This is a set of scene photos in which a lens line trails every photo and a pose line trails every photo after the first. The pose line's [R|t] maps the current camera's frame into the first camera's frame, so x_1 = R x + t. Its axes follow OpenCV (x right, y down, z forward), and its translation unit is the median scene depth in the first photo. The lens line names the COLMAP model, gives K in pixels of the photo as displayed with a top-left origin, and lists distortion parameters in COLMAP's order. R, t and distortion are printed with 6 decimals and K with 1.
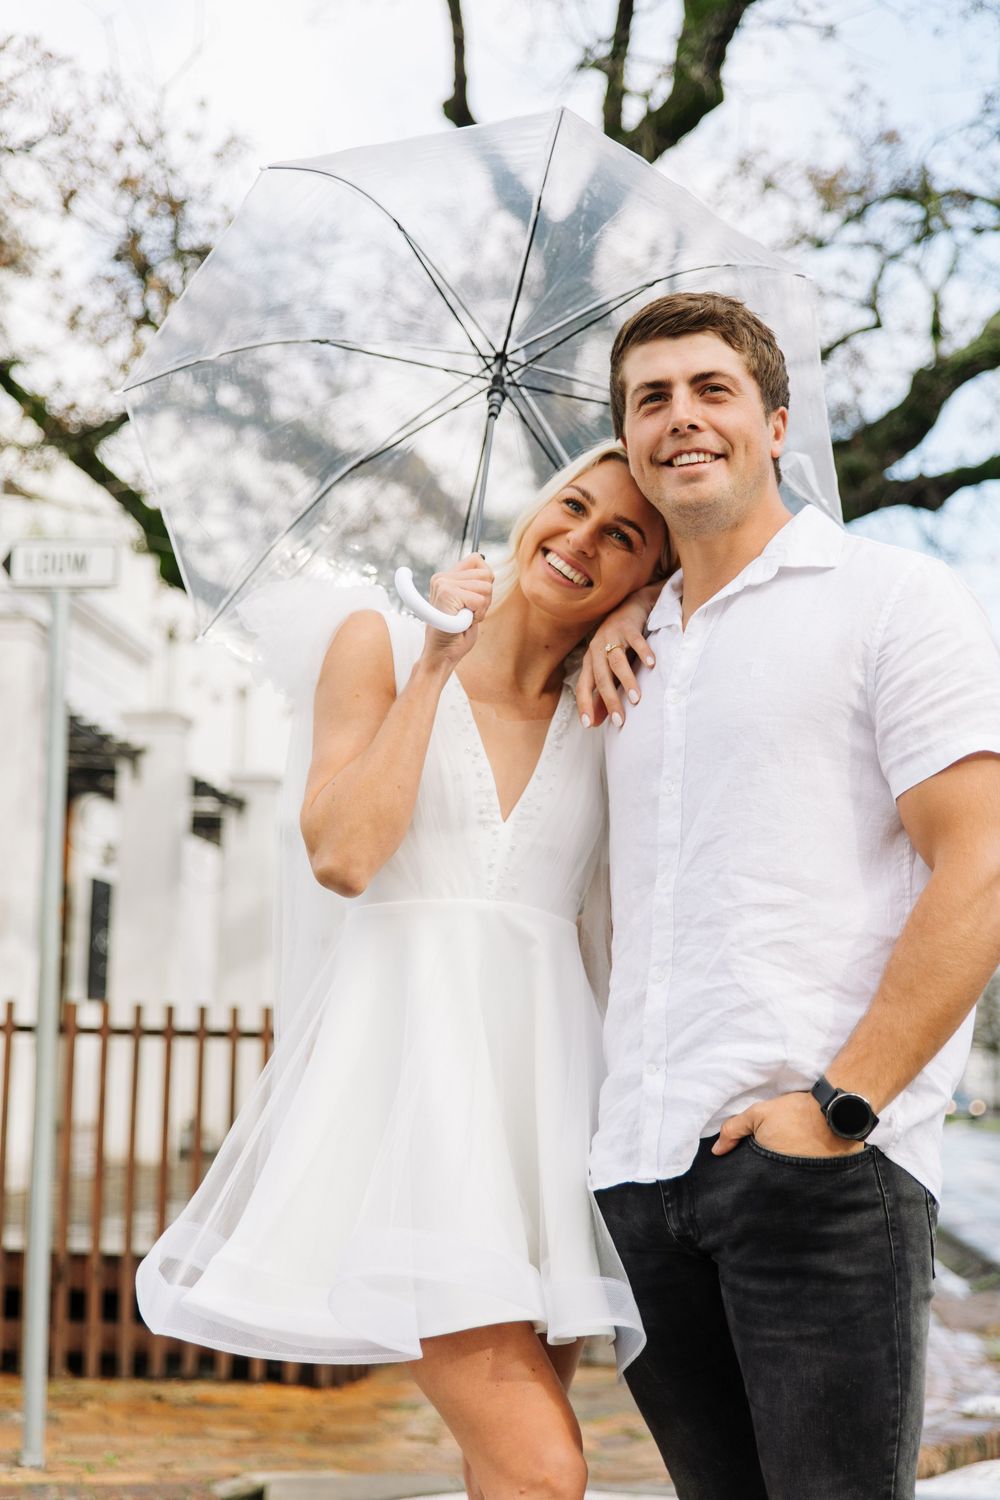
lens RADIAL K [[2271.7, 0, 500.0], [0, 2271.7, 750.0], [0, 0, 1]] dist [-0.129321, -0.005338]
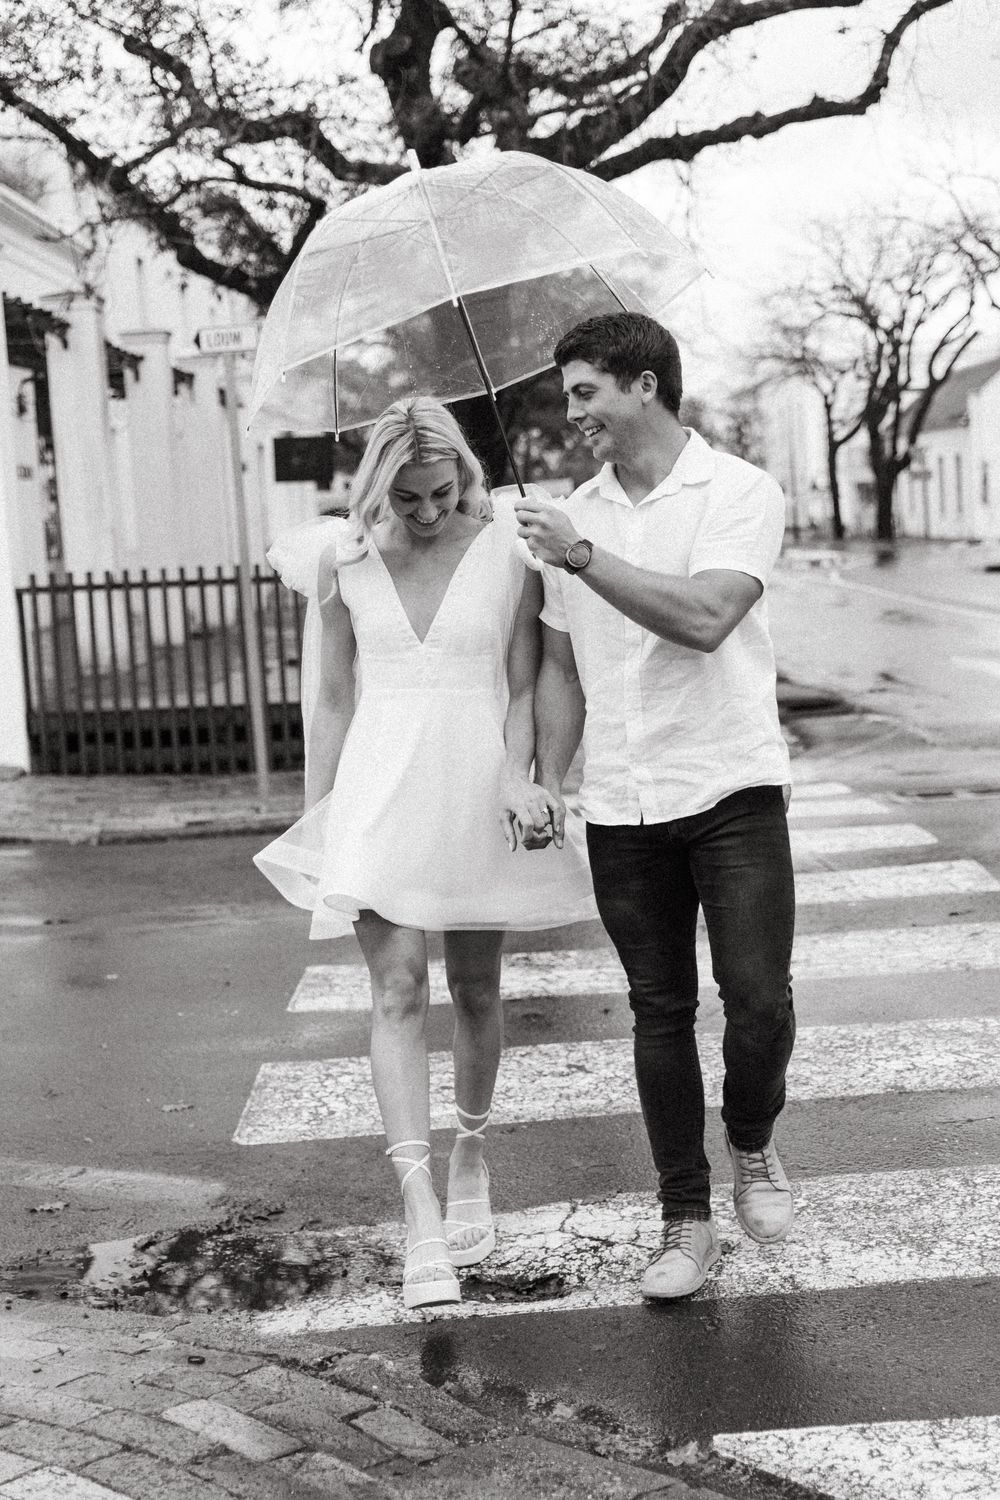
lens RADIAL K [[2078.5, 0, 500.0], [0, 2078.5, 750.0], [0, 0, 1]] dist [0.014433, 0.035673]
pose [[0.992601, -0.085914, 0.085800, -0.092628], [0.061471, 0.964959, 0.255097, -0.111581], [-0.104710, -0.247936, 0.963101, -0.462969]]
